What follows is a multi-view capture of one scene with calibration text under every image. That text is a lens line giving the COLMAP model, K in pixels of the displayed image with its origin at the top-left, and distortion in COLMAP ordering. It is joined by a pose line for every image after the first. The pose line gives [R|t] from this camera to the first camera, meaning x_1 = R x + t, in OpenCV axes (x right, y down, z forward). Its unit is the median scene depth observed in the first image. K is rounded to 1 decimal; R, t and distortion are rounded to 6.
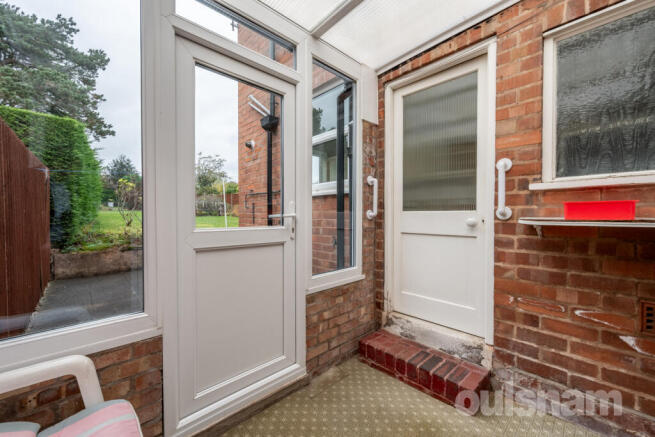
lens RADIAL K [[254.1, 0, 327.3], [0, 254.1, 219.9], [0, 0, 1]] dist [-0.002477, -0.000360]
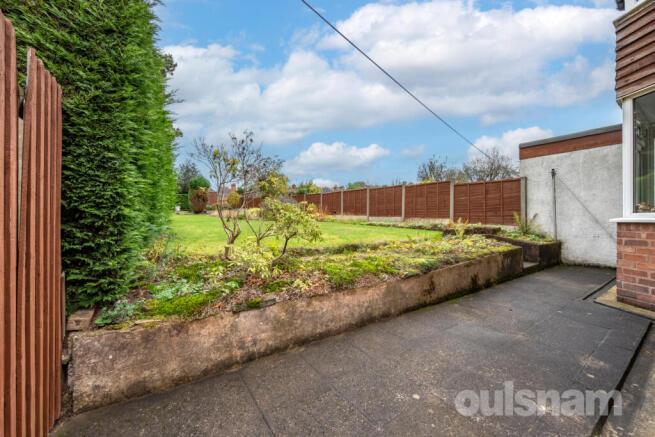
lens RADIAL K [[254.1, 0, 327.4], [0, 254.1, 218.6], [0, 0, 1]] dist [-0.002477, -0.000360]
pose [[0.986415, -0.006333, -0.164151, -0.607608], [0.003497, 0.999840, -0.017564, -0.015104], [0.164236, 0.016752, 0.986279, 0.637860]]
